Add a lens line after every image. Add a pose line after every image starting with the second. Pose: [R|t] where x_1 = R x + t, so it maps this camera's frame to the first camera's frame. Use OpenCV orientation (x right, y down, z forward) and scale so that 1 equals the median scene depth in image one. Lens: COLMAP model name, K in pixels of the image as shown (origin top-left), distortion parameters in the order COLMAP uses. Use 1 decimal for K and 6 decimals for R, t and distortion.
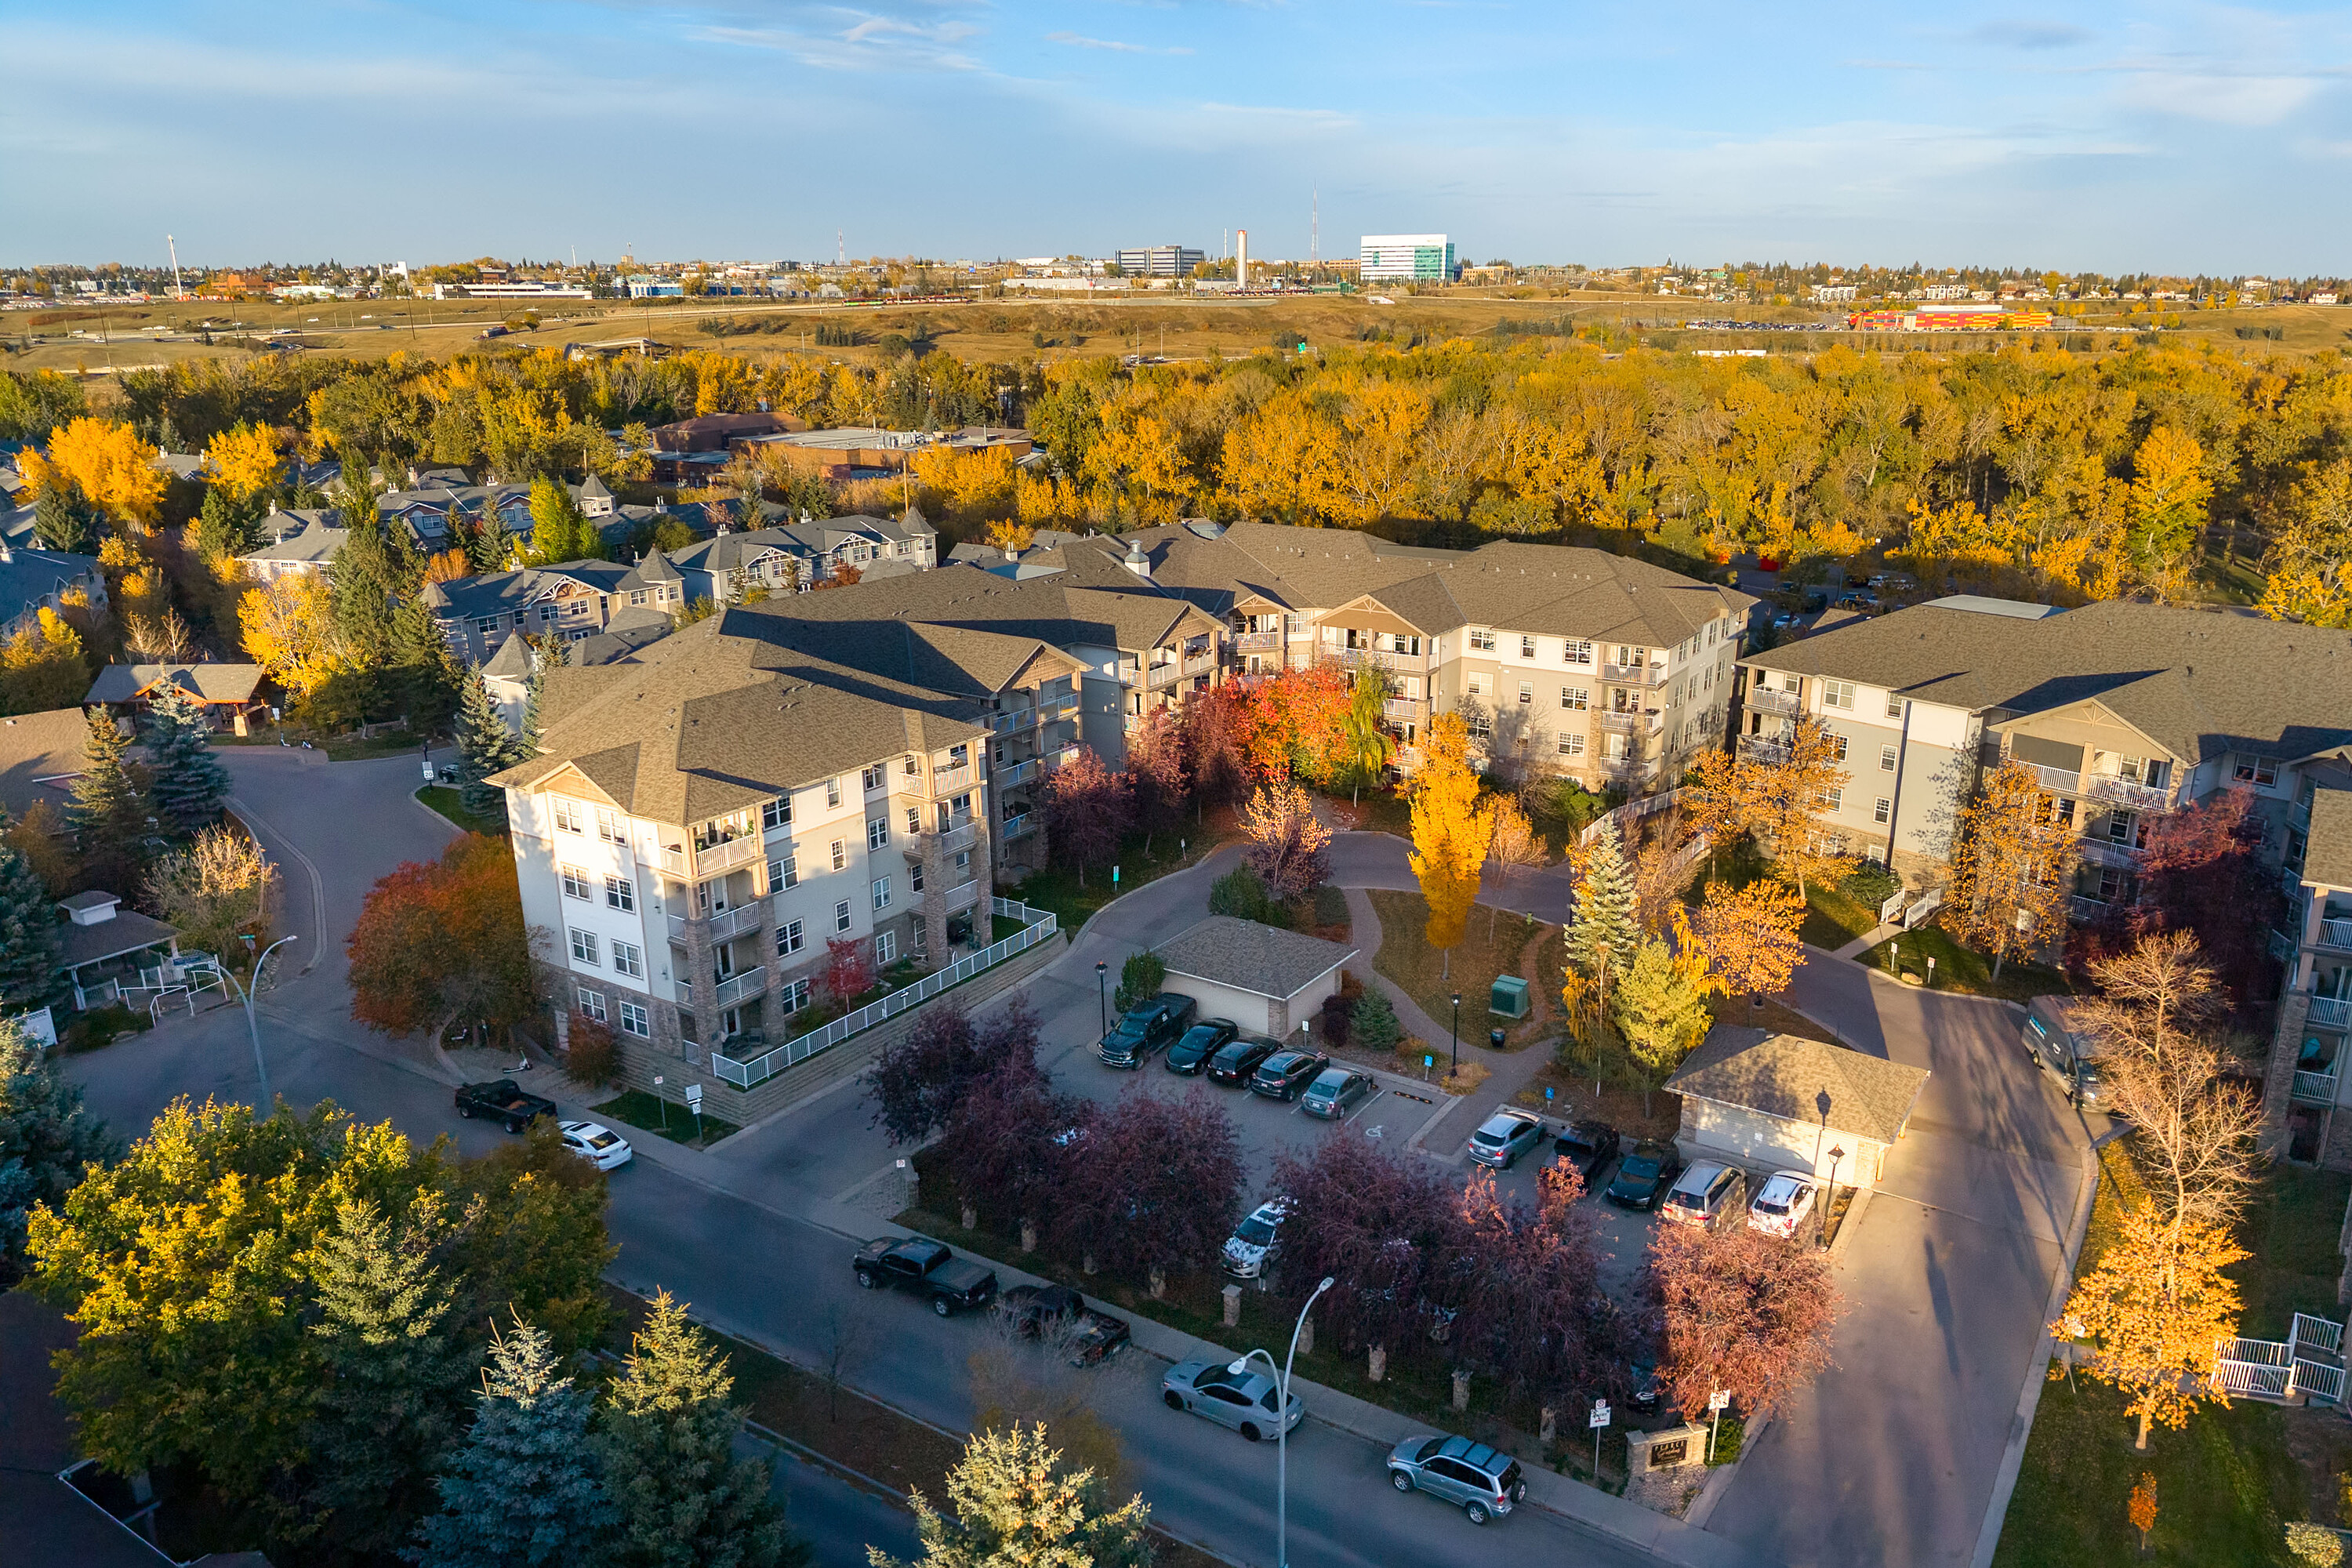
lens RADIAL K [[1646.2, 0, 1256.9], [0, 1646.2, 862.2], [0, 0, 1]] dist [0.038686, -0.039753]
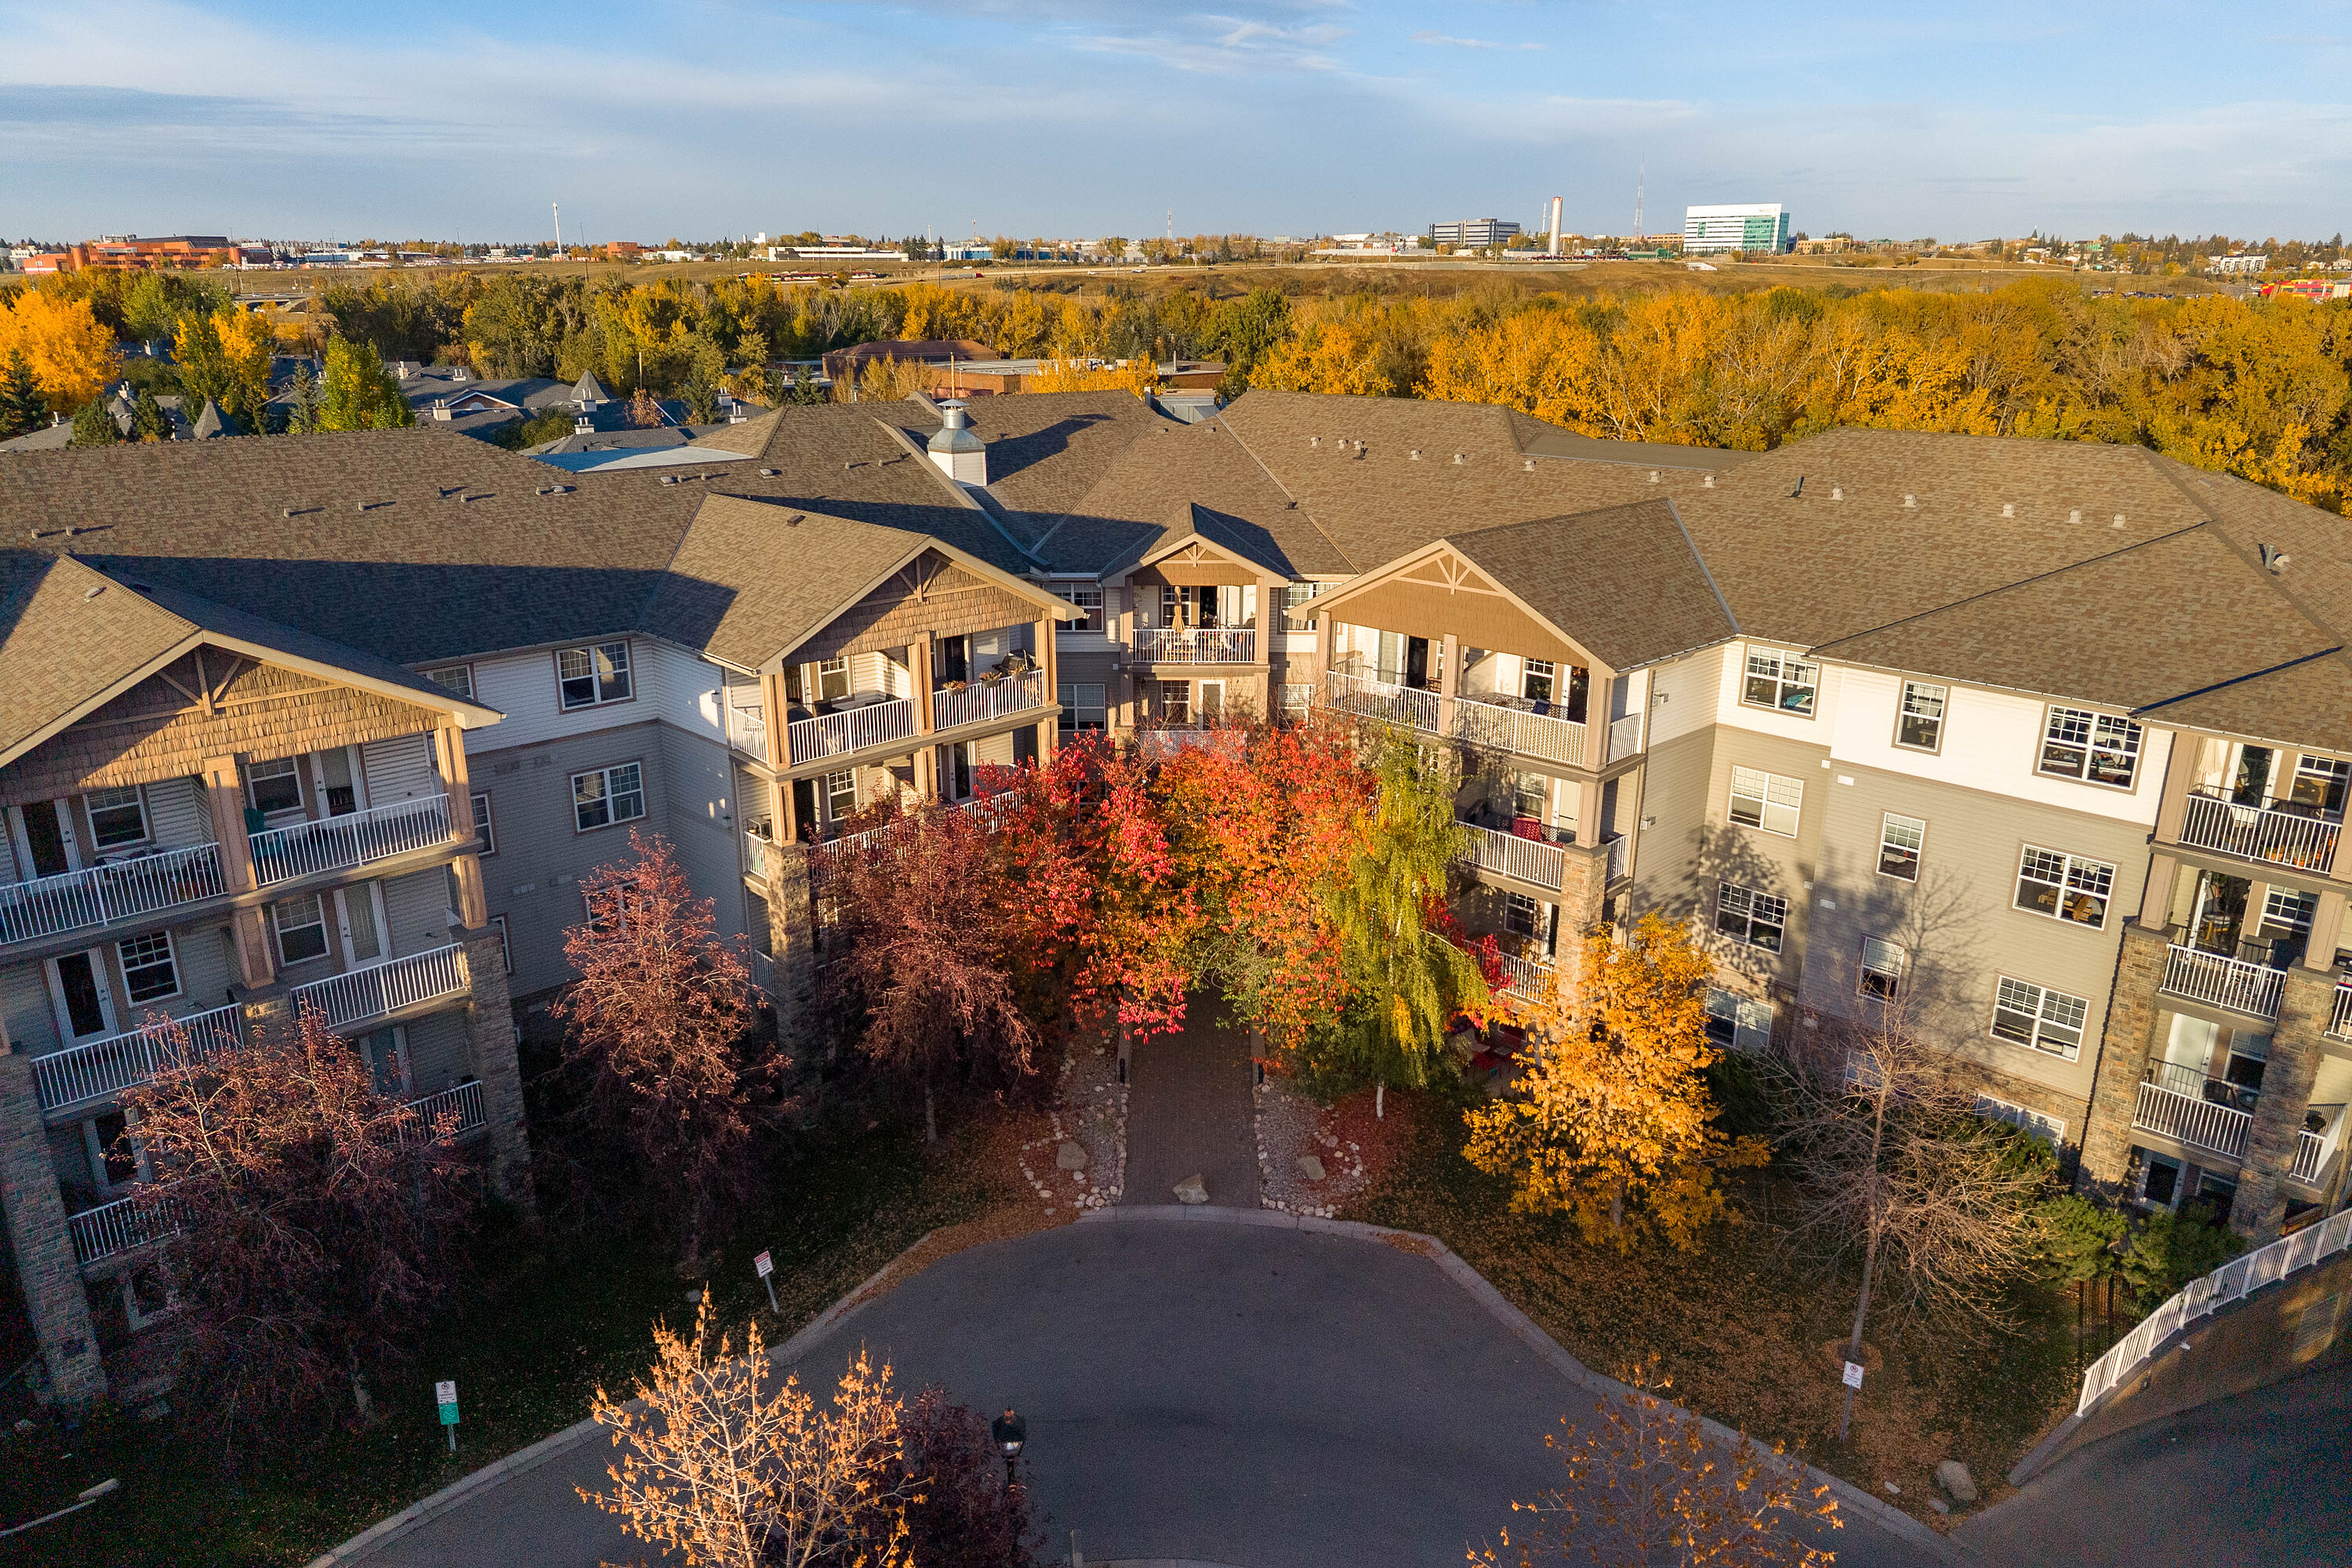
lens RADIAL K [[1564.5, 0, 1176.0], [0, 1564.5, 784.0], [0, 0, 1]] dist [0.006398, -0.003797]
pose [[0.970693, 0.075772, -0.228066, 0.085493], [-0.080667, 0.996666, -0.012205, -0.094765], [0.226381, 0.030244, 0.973569, 0.615863]]
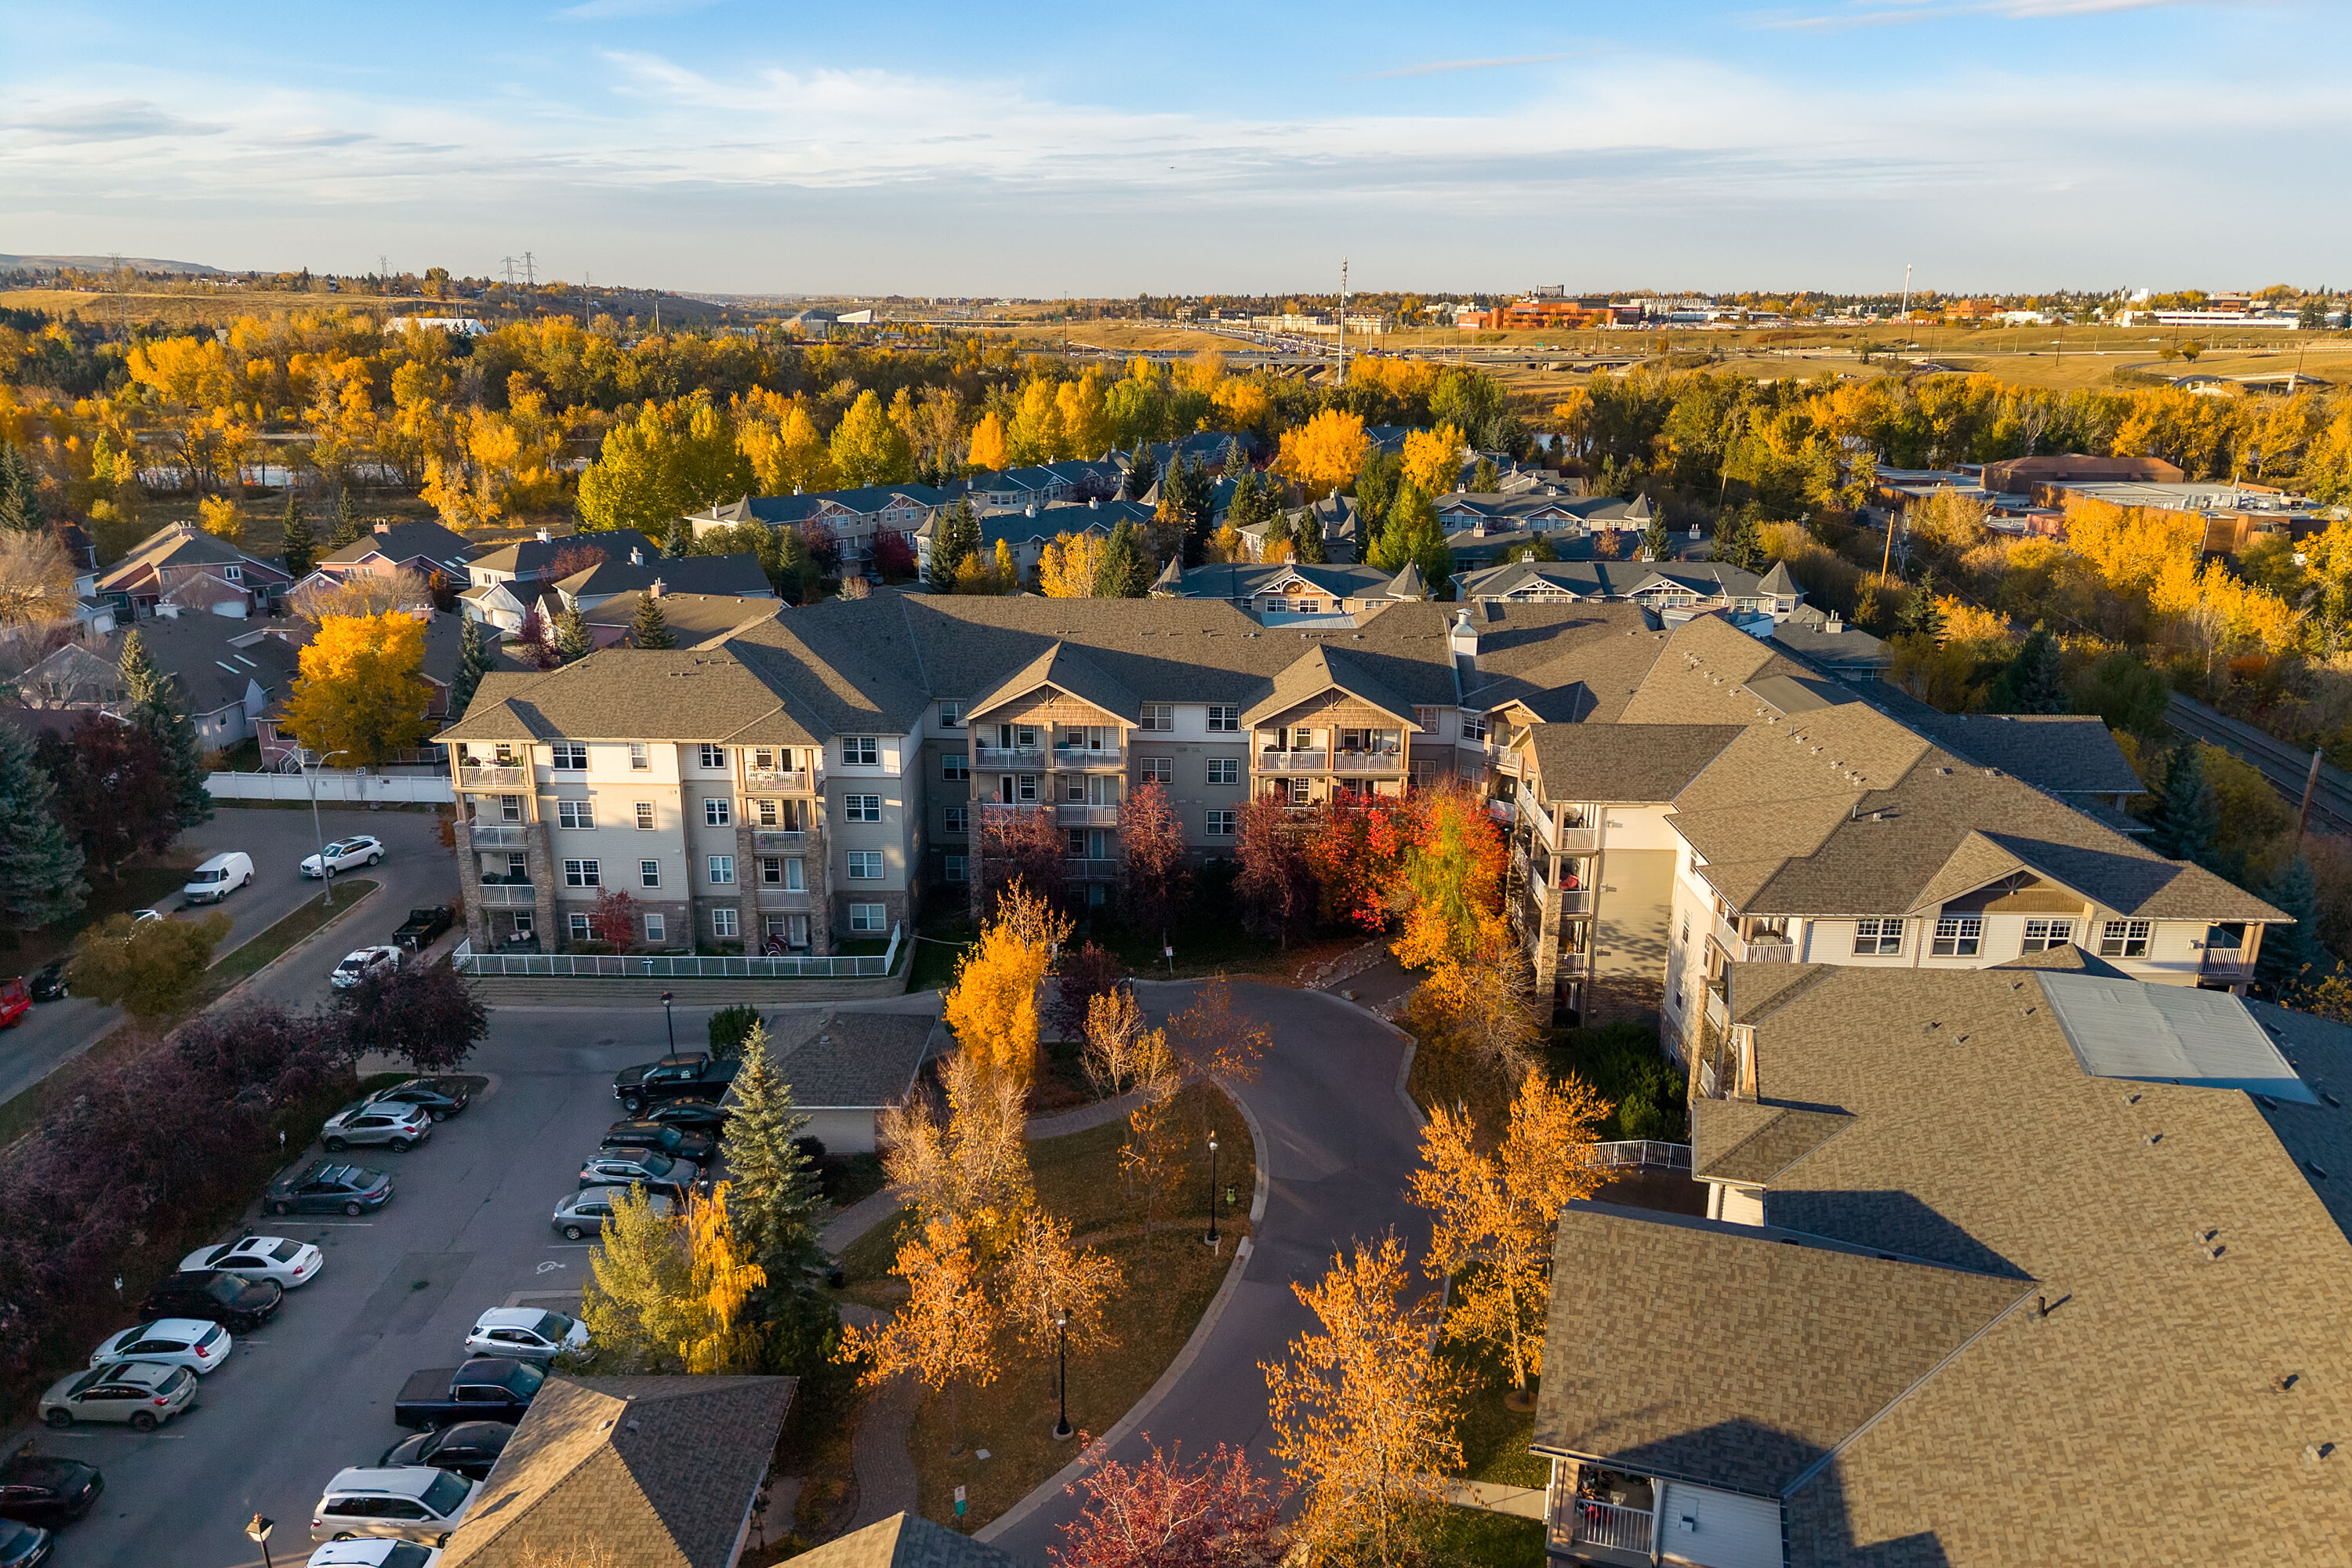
lens RADIAL K [[1646.2, 0, 1256.9], [0, 1646.2, 862.2], [0, 0, 1]] dist [0.038686, -0.039753]
pose [[0.548743, 0.275957, -0.789131, 0.546134], [-0.288219, 0.948523, 0.131275, -0.154232], [0.784736, 0.155406, 0.600032, 0.451637]]
